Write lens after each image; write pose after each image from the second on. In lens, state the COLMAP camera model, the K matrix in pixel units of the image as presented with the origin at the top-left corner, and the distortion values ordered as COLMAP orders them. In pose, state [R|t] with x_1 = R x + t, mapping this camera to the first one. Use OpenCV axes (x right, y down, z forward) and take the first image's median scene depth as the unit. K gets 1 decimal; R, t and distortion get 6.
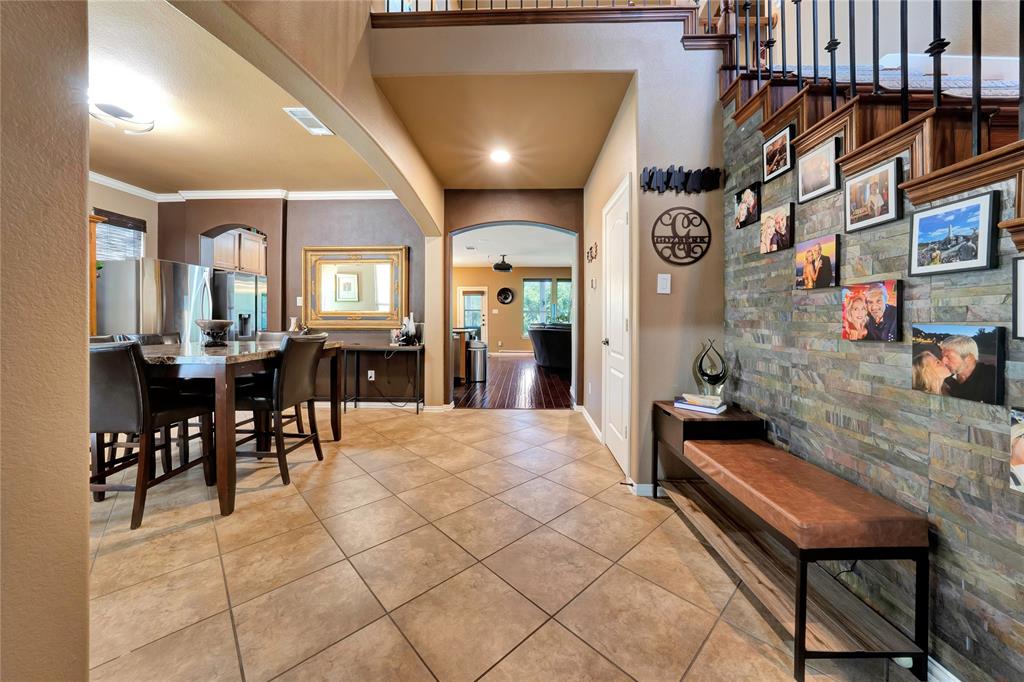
lens RADIAL K [[363.6, 0, 515.3], [0, 363.6, 318.7], [0, 0, 1]] dist [-0.023903, 0.004174]
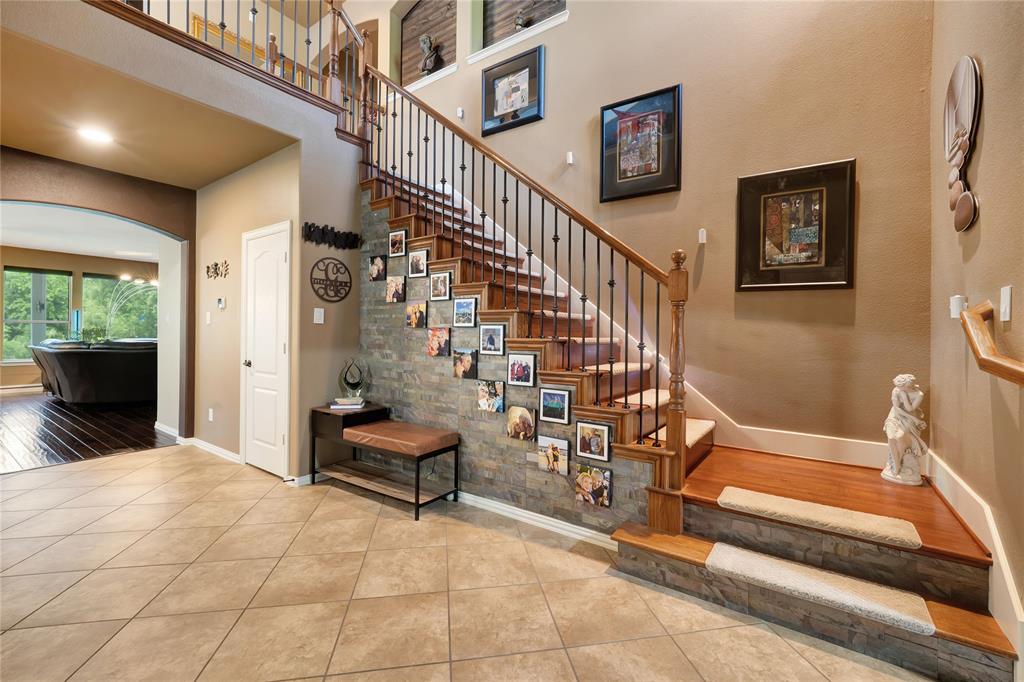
lens RADIAL K [[433.3, 0, 511.3], [0, 433.3, 336.1], [0, 0, 1]] dist [-0.003244, -0.000135]
pose [[0.557093, -0.001648, 0.830449, -0.607096], [-0.010568, 0.999903, 0.009074, -0.057149], [-0.830383, -0.013831, 0.557021, -0.527808]]
